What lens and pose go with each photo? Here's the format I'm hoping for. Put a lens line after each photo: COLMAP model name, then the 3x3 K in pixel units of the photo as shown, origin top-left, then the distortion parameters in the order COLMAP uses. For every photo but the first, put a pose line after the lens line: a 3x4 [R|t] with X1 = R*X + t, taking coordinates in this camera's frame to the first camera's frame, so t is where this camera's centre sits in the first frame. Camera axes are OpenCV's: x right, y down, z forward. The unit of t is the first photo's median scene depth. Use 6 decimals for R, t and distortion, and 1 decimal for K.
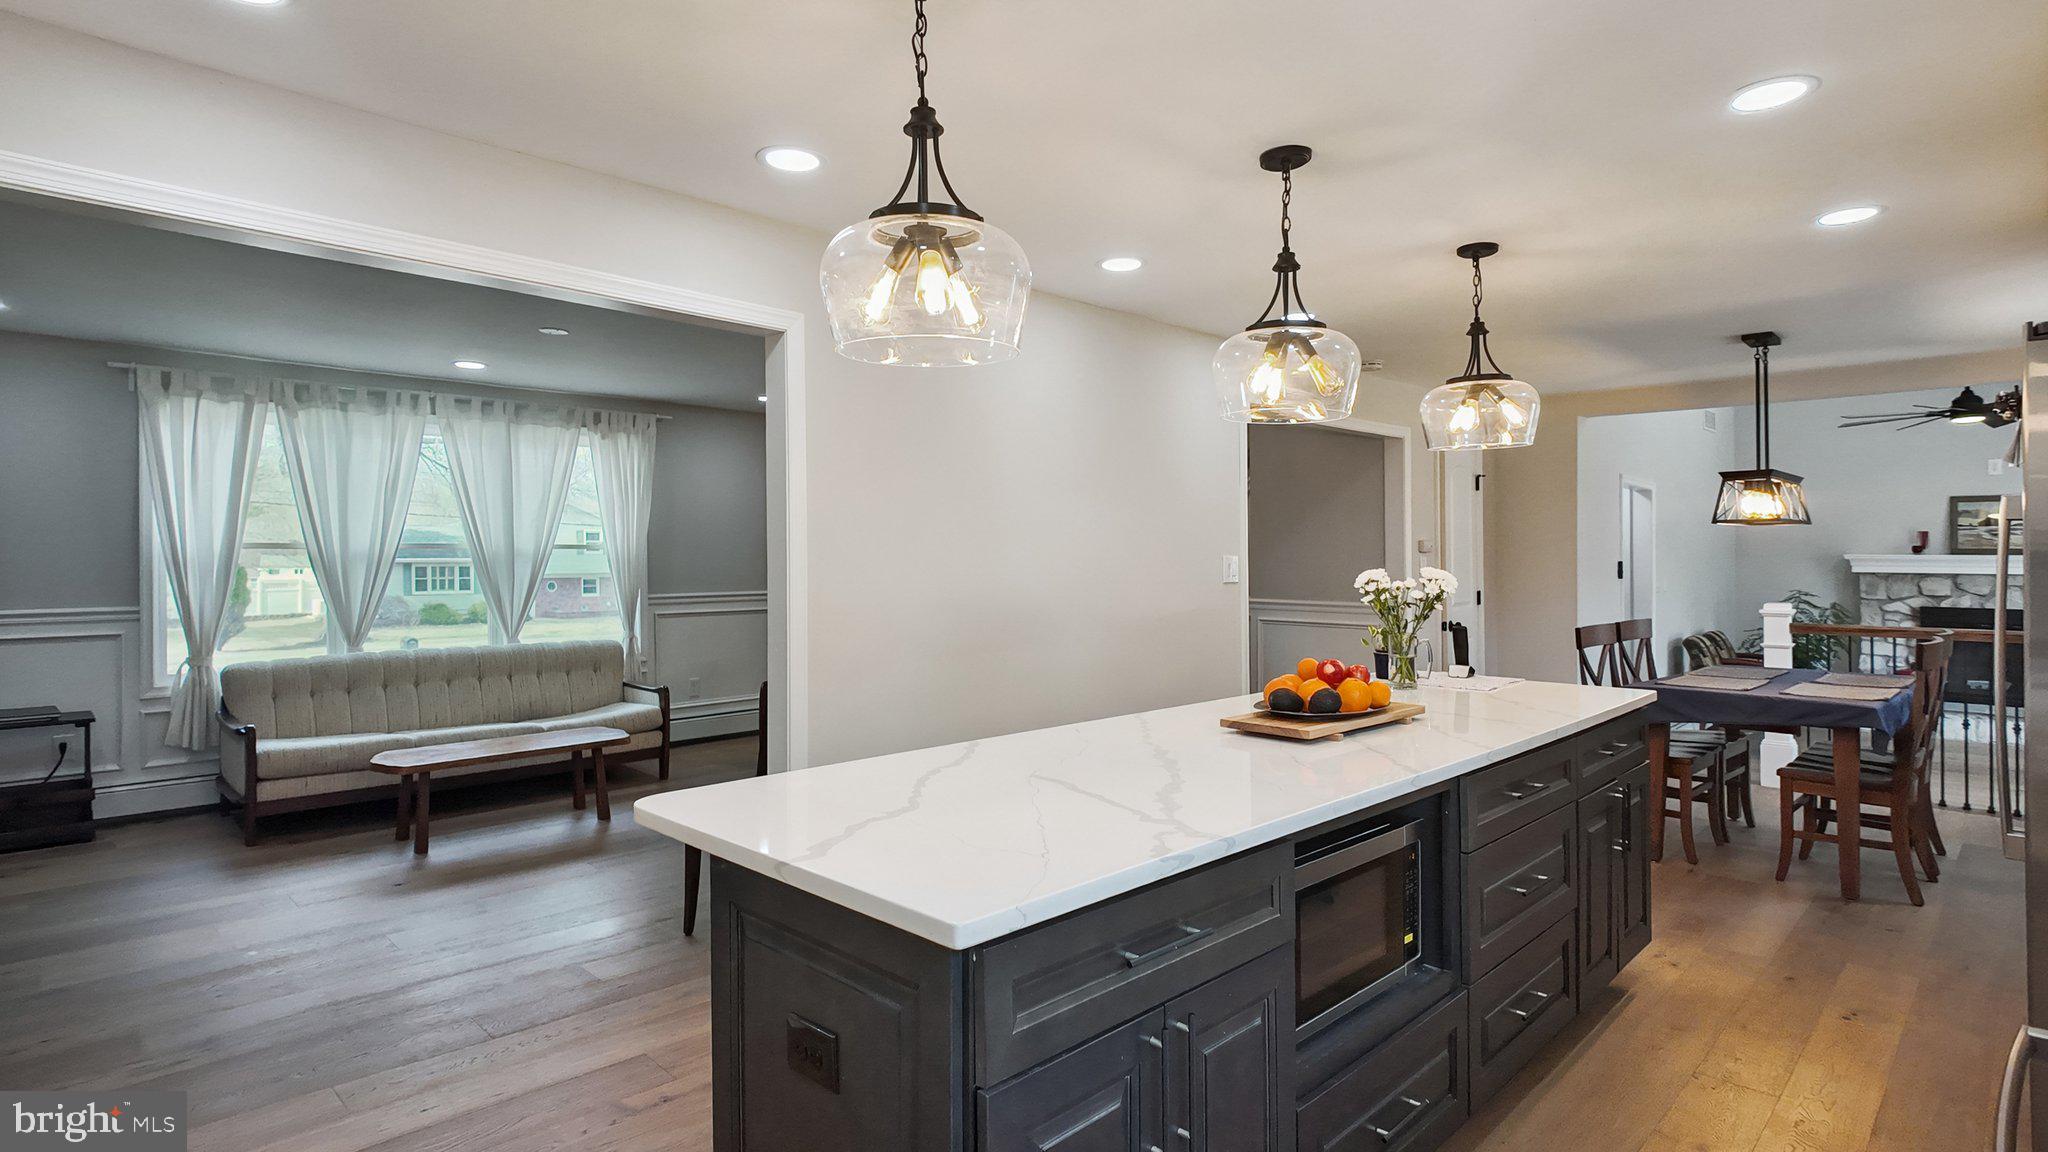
lens RADIAL K [[1071.7, 0, 1019.2], [0, 1071.7, 555.0], [0, 0, 1]] dist [-0.021049, -0.005937]
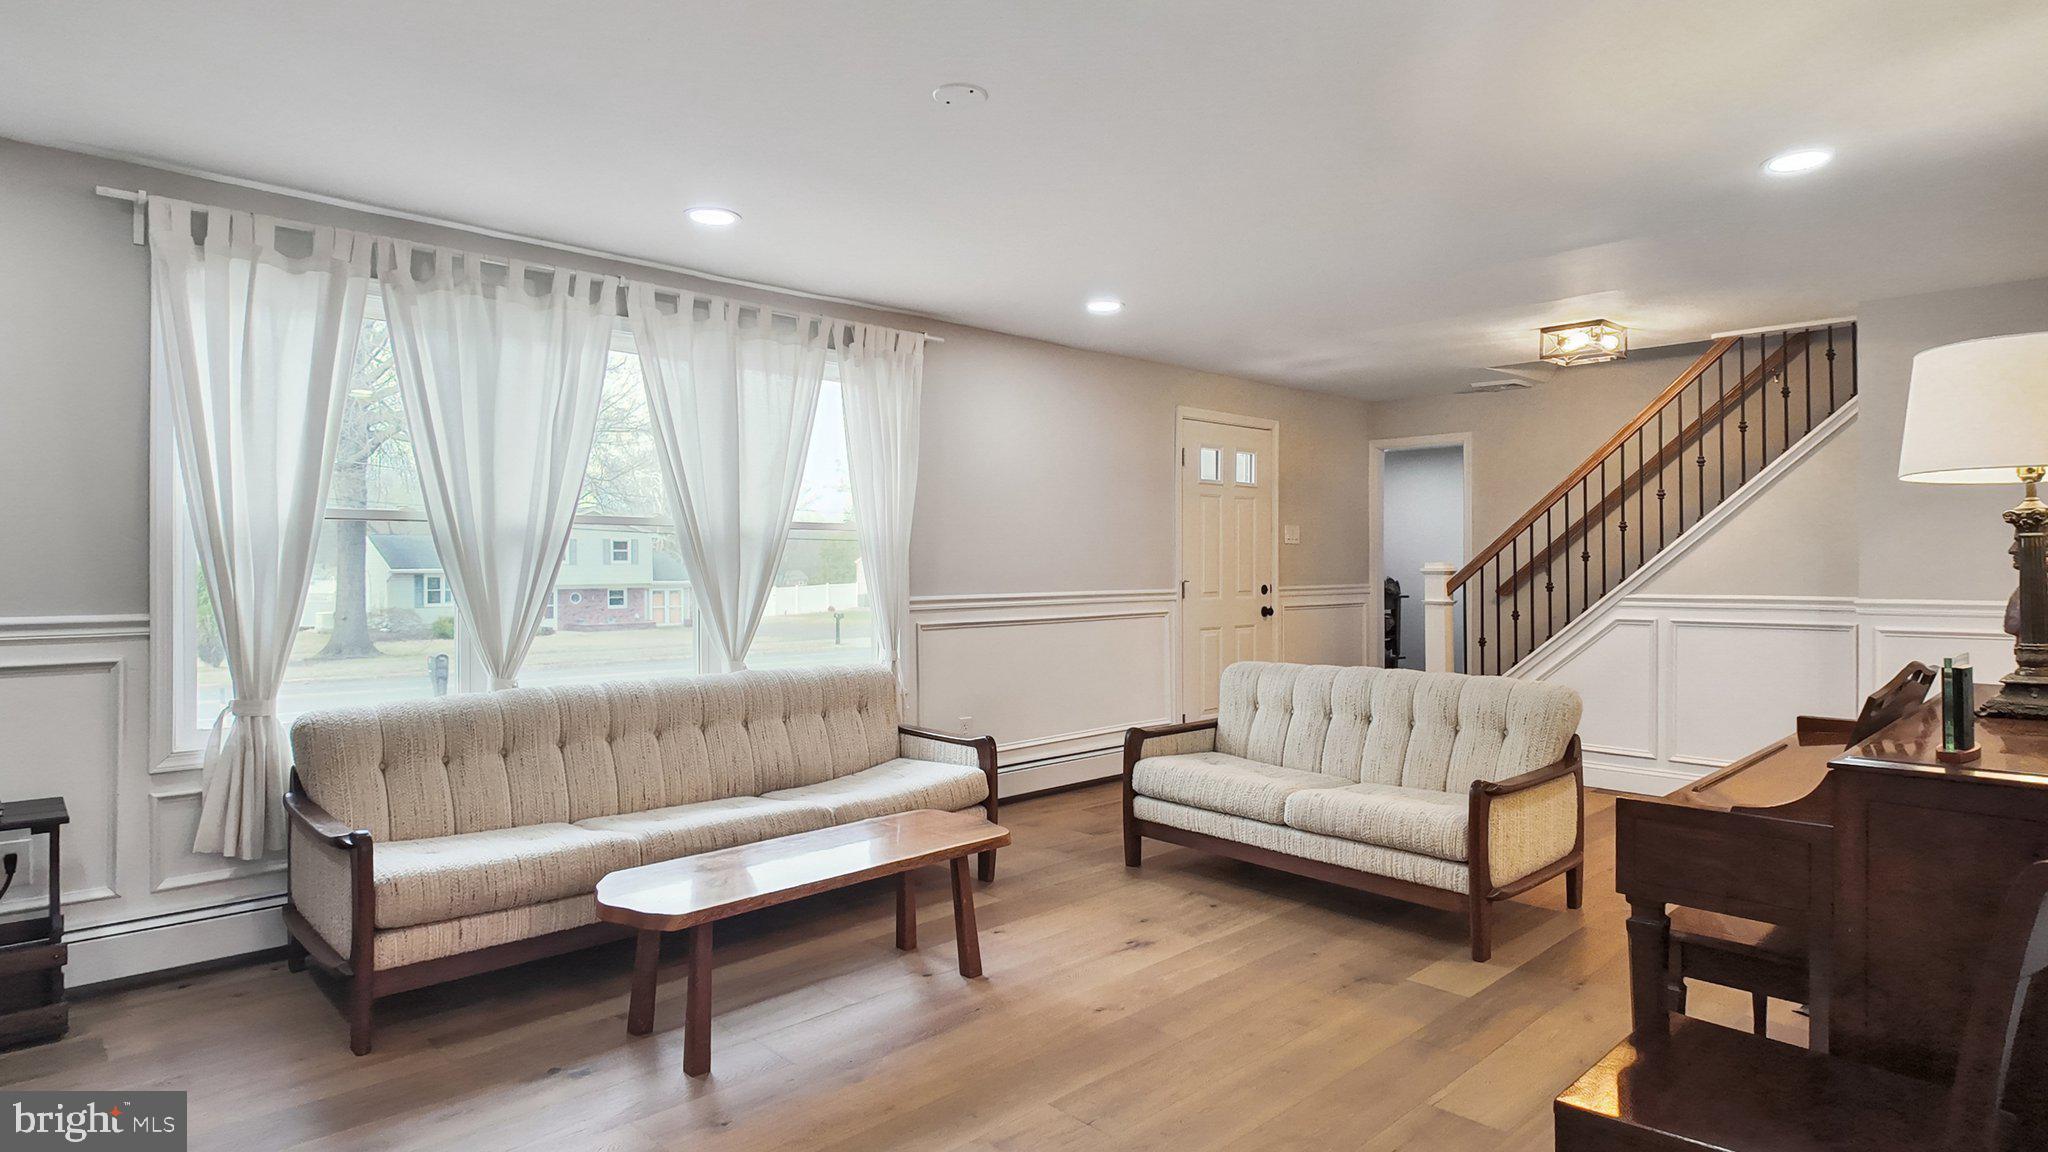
lens RADIAL K [[1071.7, 0, 1089.4], [0, 1071.7, 558.3], [0, 0, 1]] dist [-0.021049, -0.005937]
pose [[0.999041, 0.000245, 0.043790, -0.335826], [0.000096, 0.999970, -0.007795, 0.022359], [-0.043791, 0.007792, 0.999010, 0.391017]]
